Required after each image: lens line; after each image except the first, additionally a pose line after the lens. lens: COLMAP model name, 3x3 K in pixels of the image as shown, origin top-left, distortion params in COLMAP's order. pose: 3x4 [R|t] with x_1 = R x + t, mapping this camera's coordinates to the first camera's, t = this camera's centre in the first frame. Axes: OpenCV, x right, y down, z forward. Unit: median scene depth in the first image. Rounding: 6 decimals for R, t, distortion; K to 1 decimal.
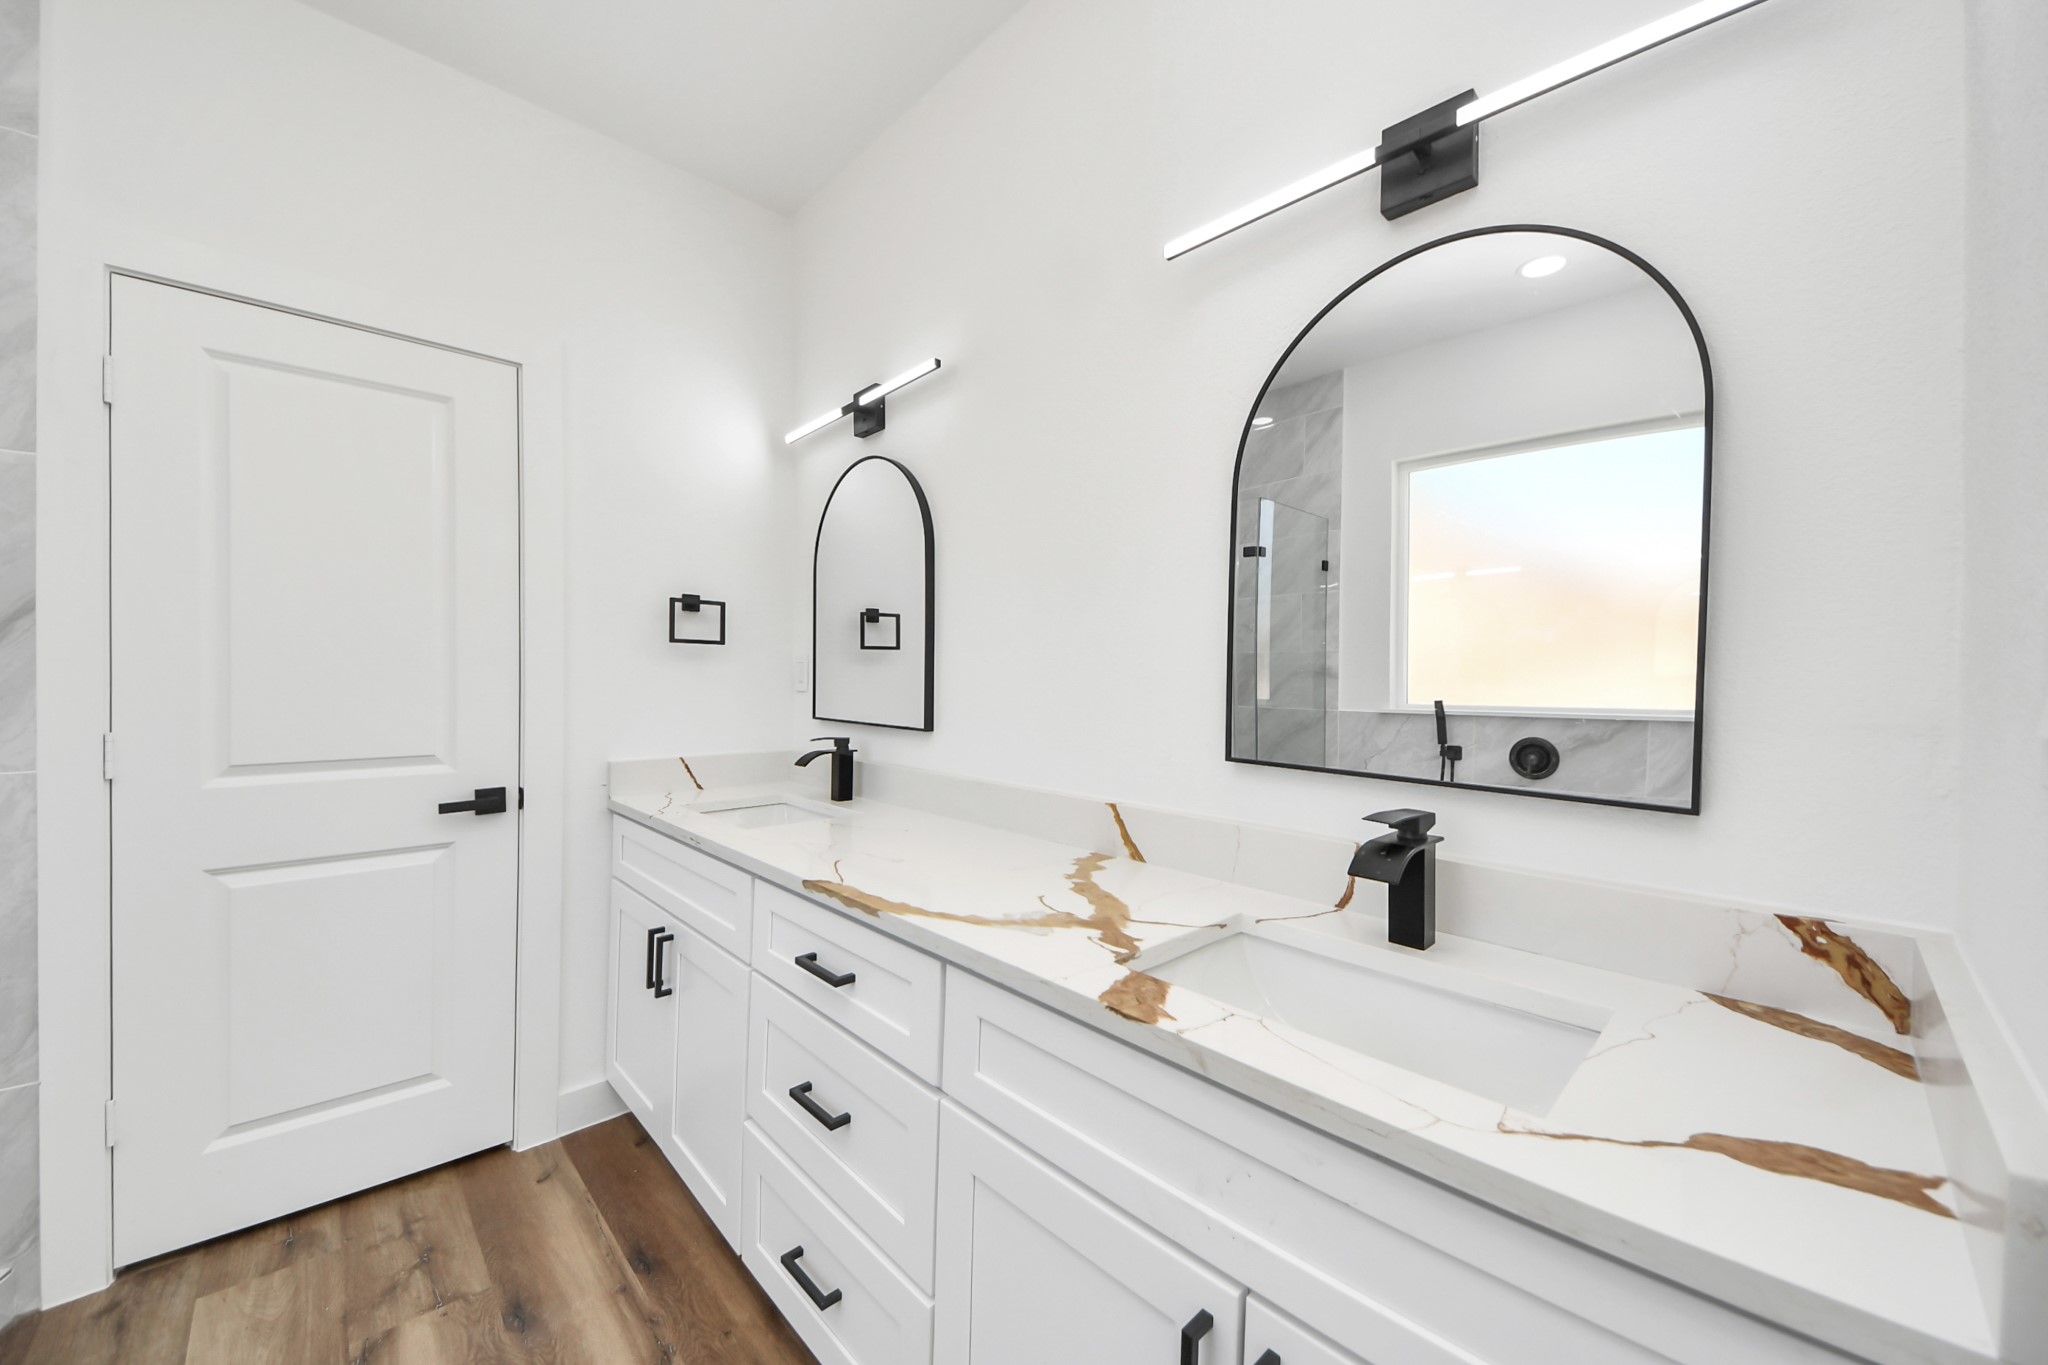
lens RADIAL K [[742.1, 0, 1024.0], [0, 742.1, 682.5], [0, 0, 1]] dist [-0.058414, 0.000007]
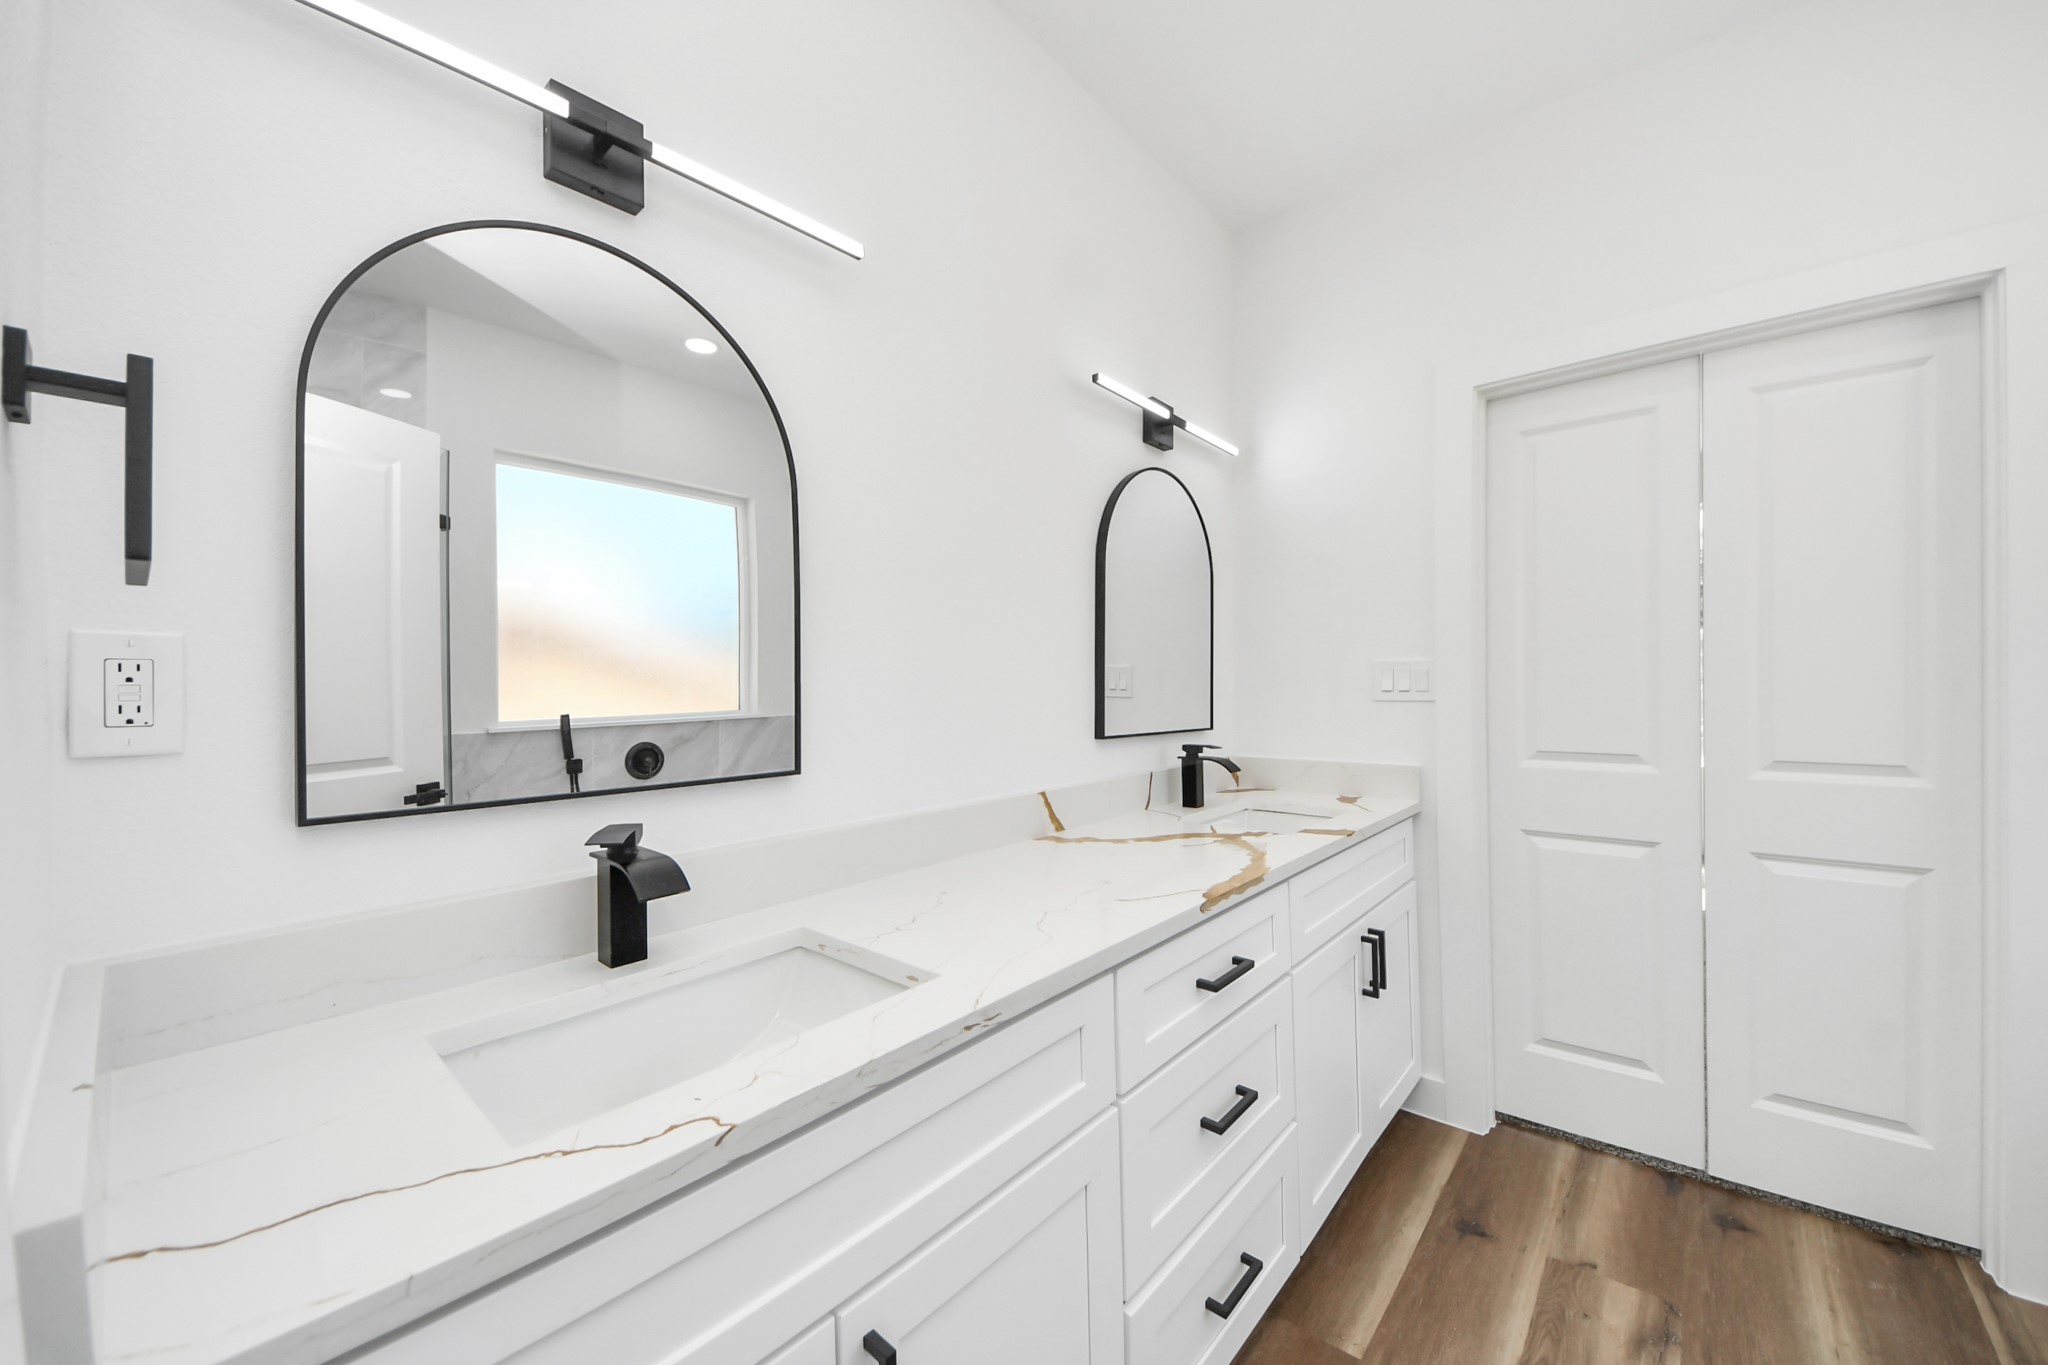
lens RADIAL K [[743.3, 0, 995.8], [0, 743.3, 682.3], [0, 0, 1]] dist [0.038151, -0.021298]
pose [[-0.051292, -0.004269, 0.998675, -0.502125], [0.025630, 0.999656, 0.005589, -0.009393], [-0.998355, 0.025883, -0.051165, 0.533544]]
